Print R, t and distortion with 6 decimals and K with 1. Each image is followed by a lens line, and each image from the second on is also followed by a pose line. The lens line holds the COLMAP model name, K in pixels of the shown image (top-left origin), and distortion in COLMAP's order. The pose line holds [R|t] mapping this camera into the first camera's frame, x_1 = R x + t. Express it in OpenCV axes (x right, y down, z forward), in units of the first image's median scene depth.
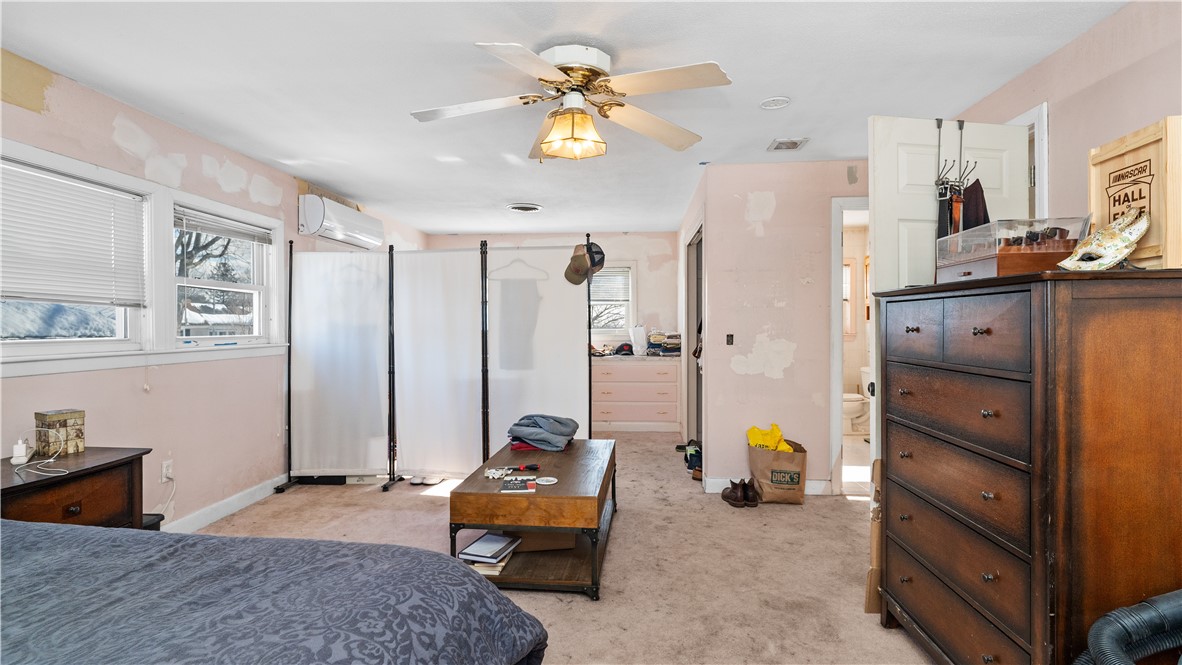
lens RADIAL K [[561.0, 0, 595.2], [0, 561.0, 329.7], [0, 0, 1]] dist [-0.013138, 0.004128]
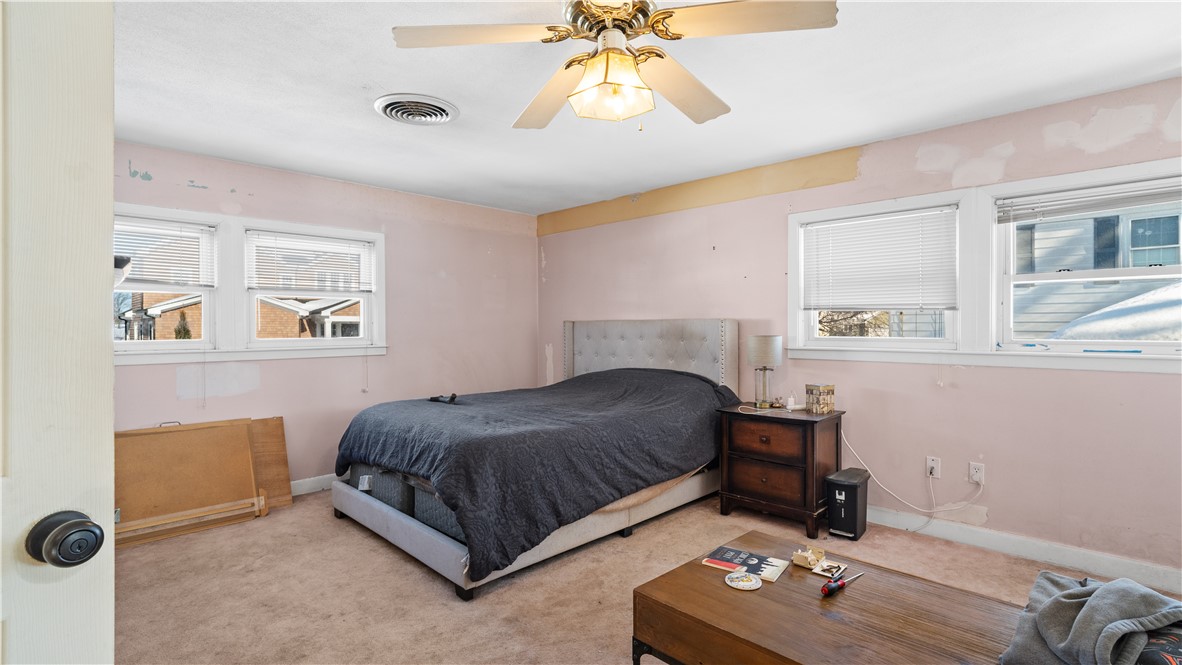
lens RADIAL K [[561.0, 0, 594.1], [0, 561.0, 329.1], [0, 0, 1]] dist [-0.013138, 0.004128]
pose [[-0.653868, 0.006336, -0.756582, 0.488673], [-0.001261, 0.999954, 0.009464, -0.013610], [0.756608, 0.007143, -0.653830, 1.285644]]
